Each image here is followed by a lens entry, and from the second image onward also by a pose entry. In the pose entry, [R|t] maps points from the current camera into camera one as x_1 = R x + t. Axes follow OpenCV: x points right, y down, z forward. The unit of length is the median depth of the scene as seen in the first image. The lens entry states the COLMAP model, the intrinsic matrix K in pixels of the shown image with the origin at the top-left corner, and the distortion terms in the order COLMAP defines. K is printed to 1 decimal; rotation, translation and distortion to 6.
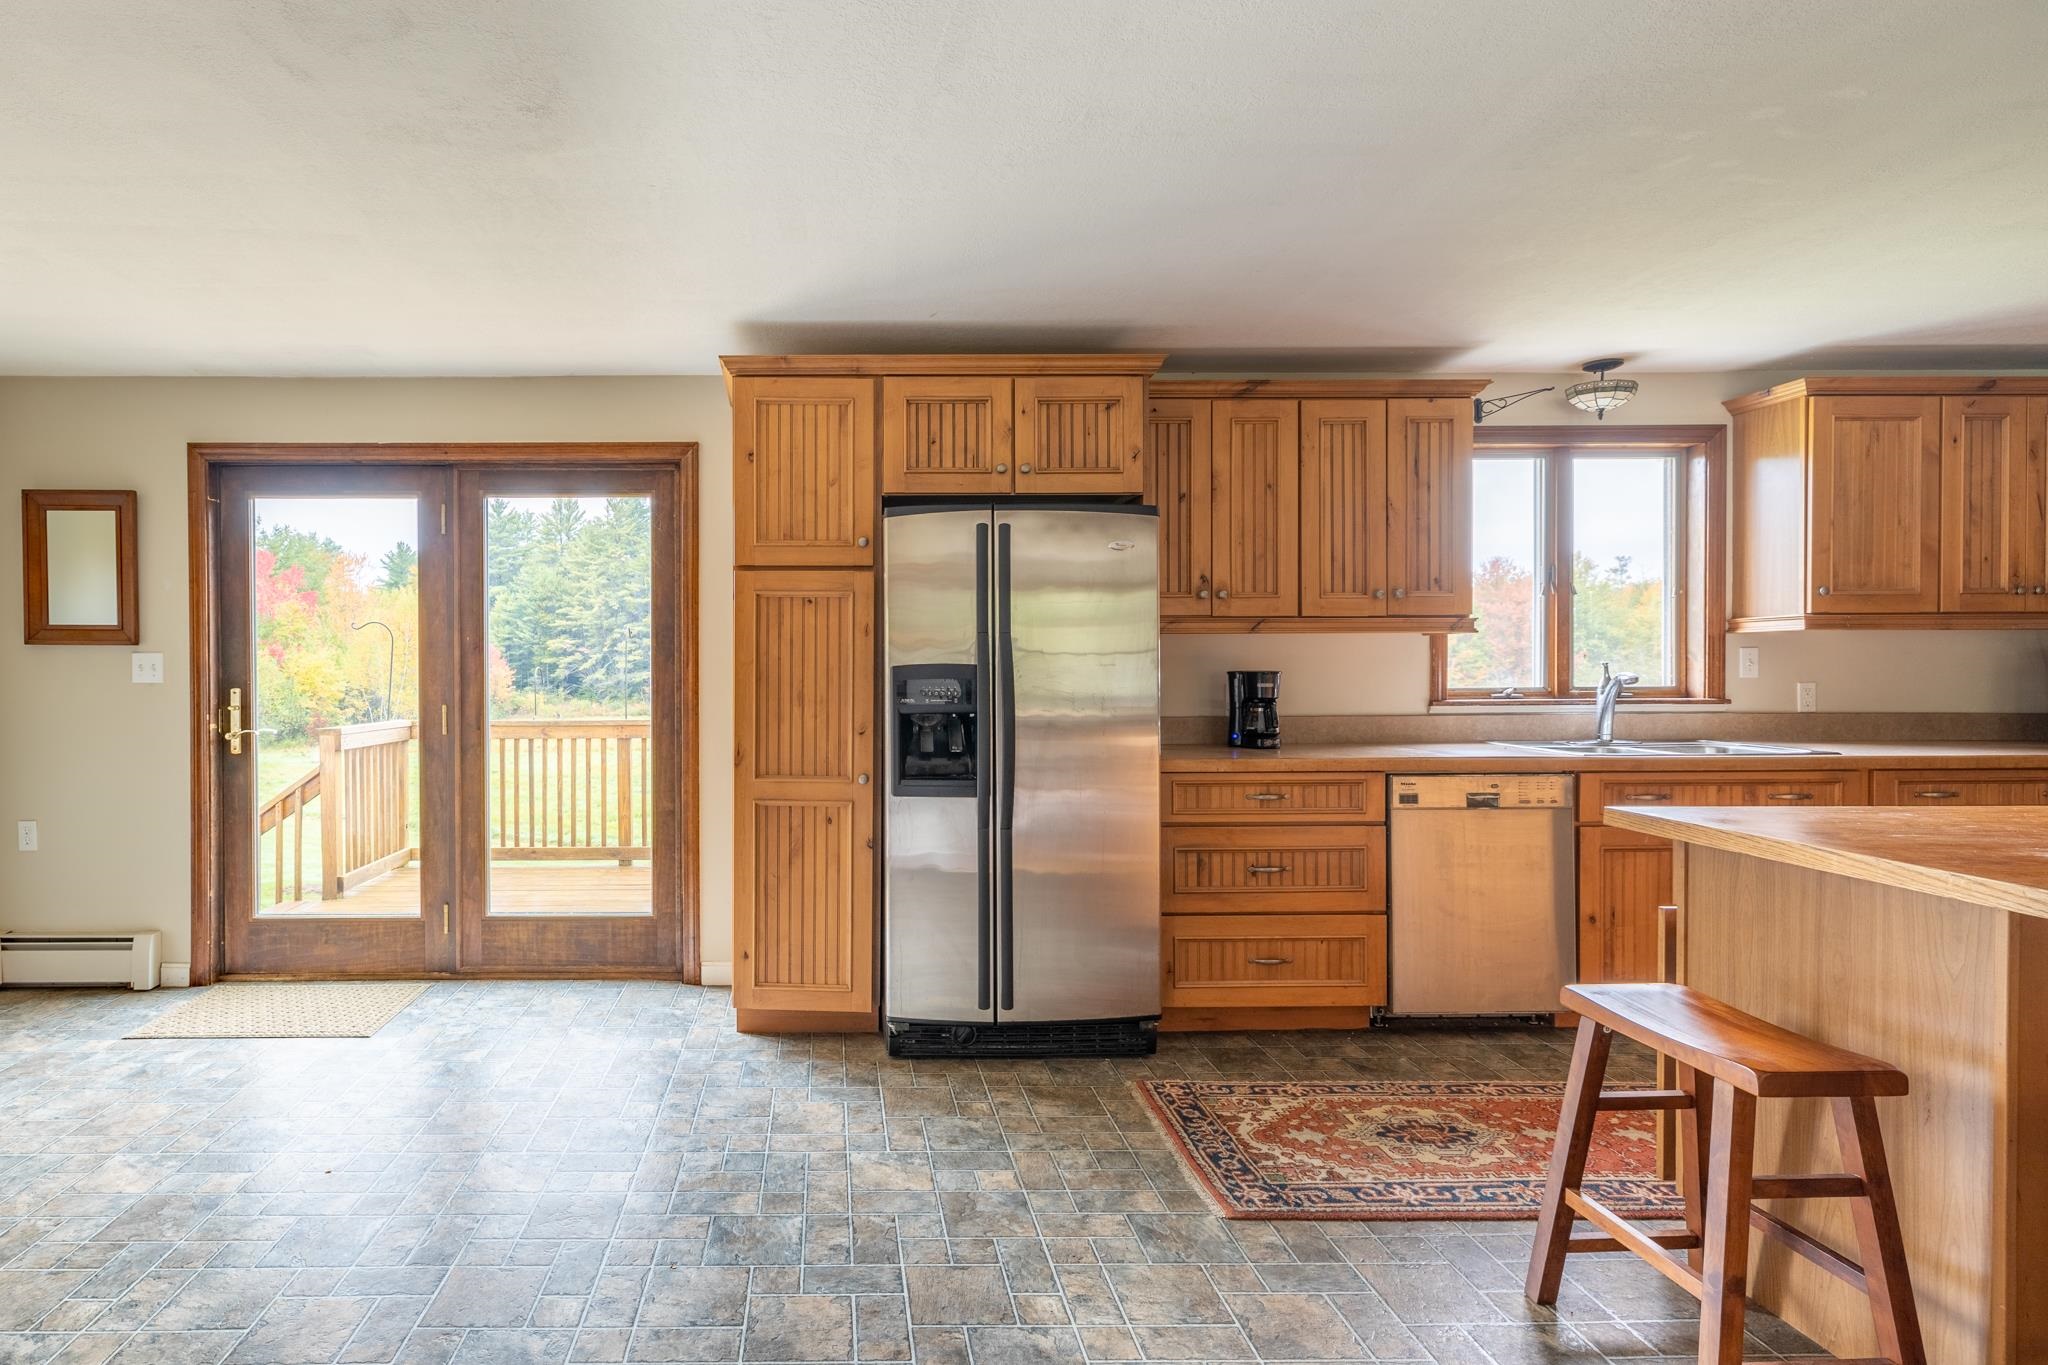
lens RADIAL K [[1072.5, 0, 843.8], [0, 1072.5, 672.9], [0, 0, 1]] dist [0.000191, 0.000191]
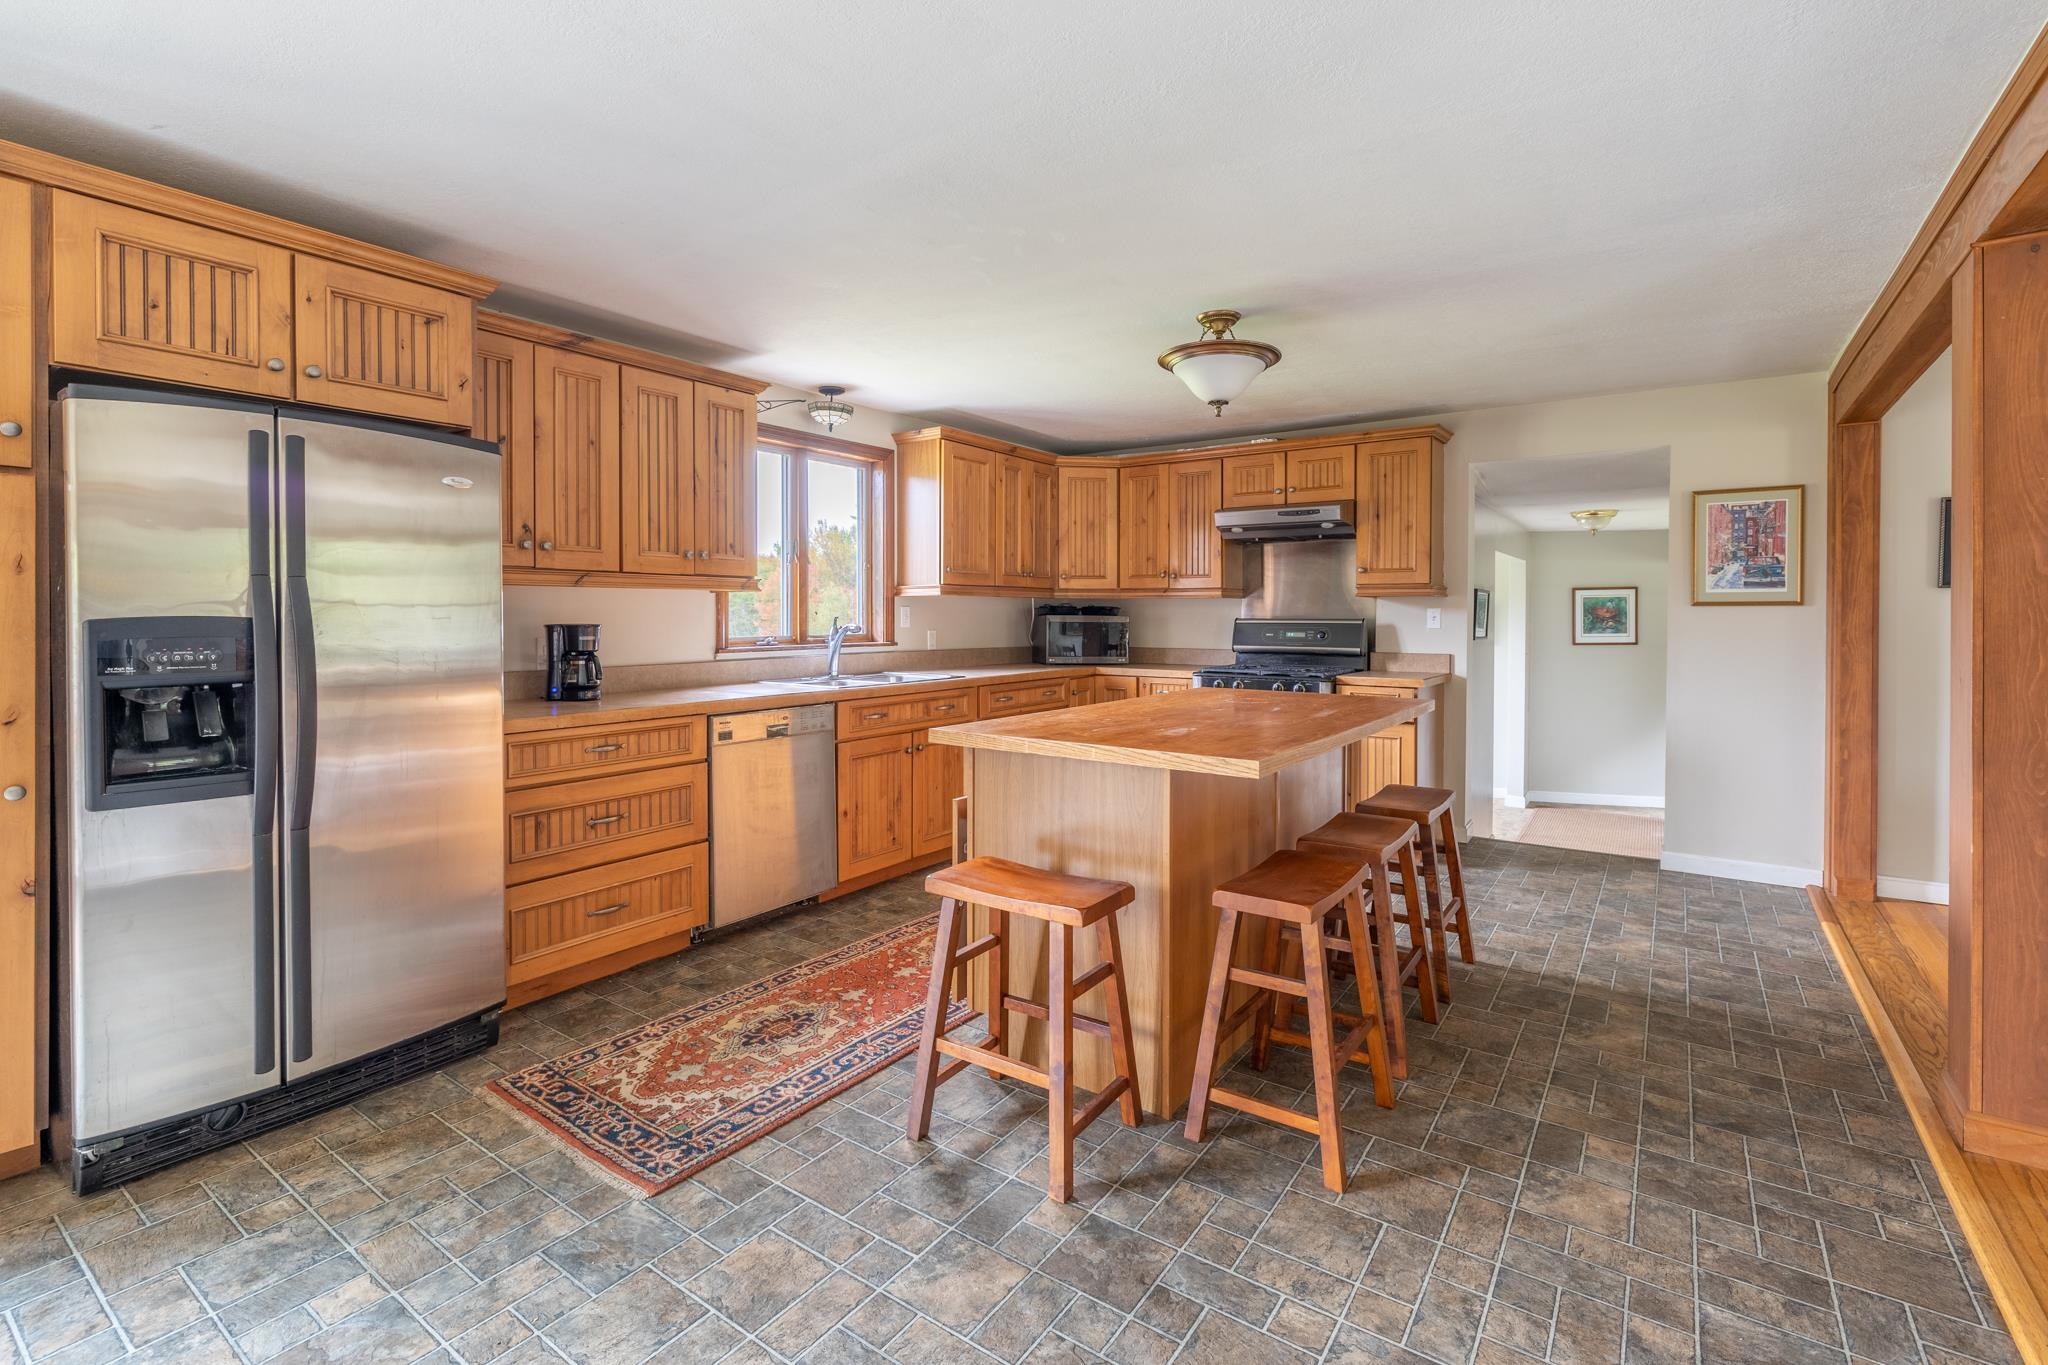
lens RADIAL K [[913.4, 0, 1032.2], [0, 913.4, 624.7], [0, 0, 1]] dist [0.000554, 0.000224]
pose [[0.582634, -0.004822, 0.812720, -0.071640], [0.005151, 0.999984, 0.002241, -0.001143], [-0.812718, 0.002881, 0.582650, 0.170382]]
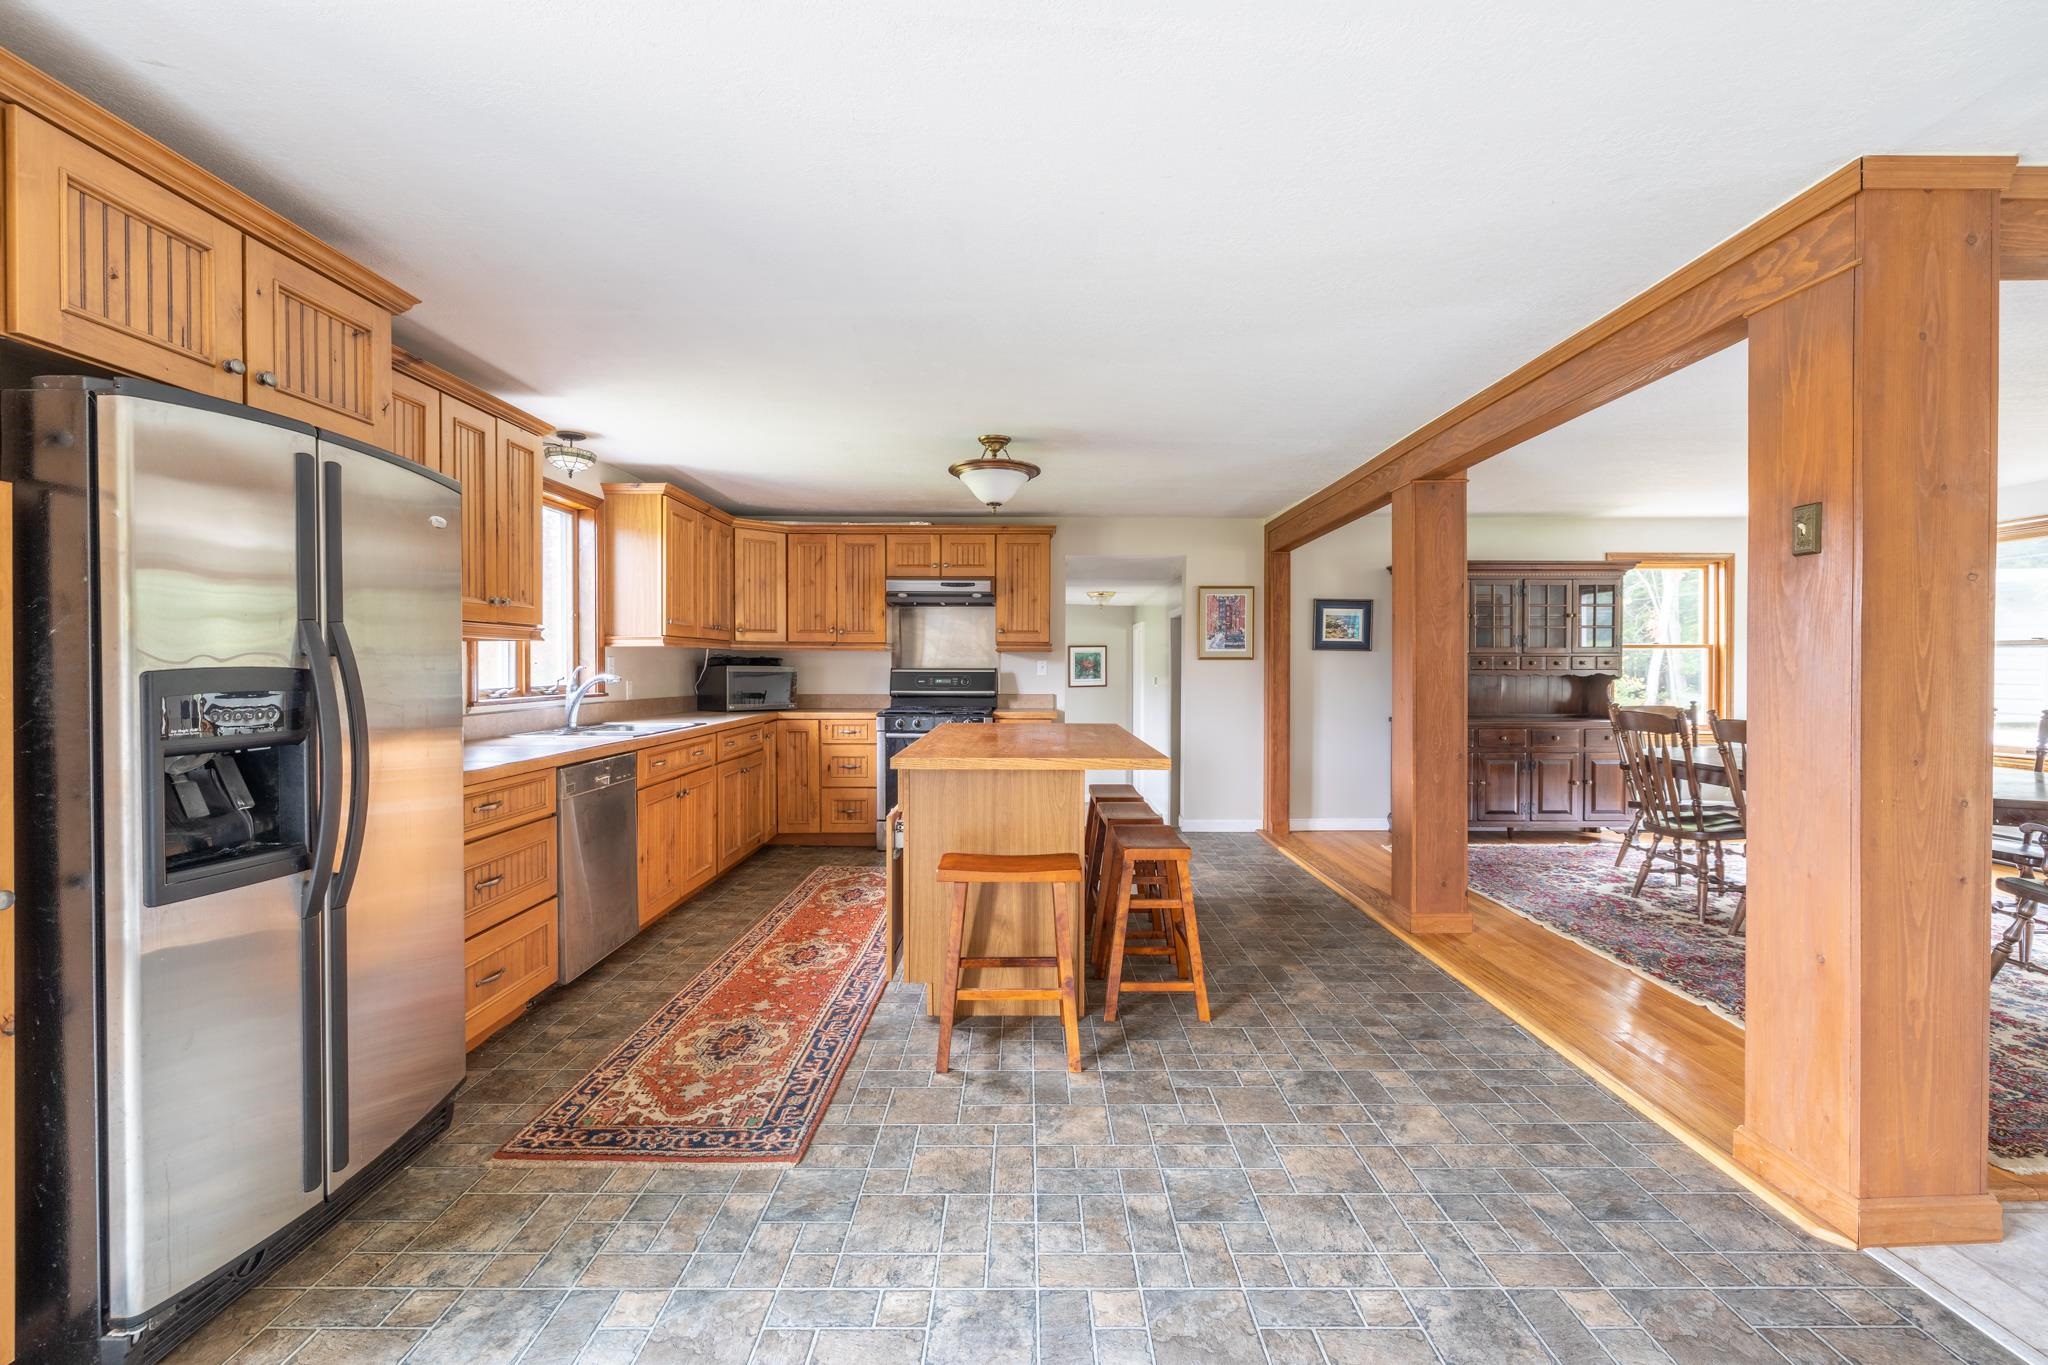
lens RADIAL K [[856.9, 0, 1020.2], [0, 856.9, 676.7], [0, 0, 1]] dist [0.000494, 0.000056]
pose [[0.017967, -0.009486, 0.999794, -0.362101], [0.008342, 0.999922, 0.009338, -0.003714], [-0.999804, 0.008172, 0.018045, 0.514697]]
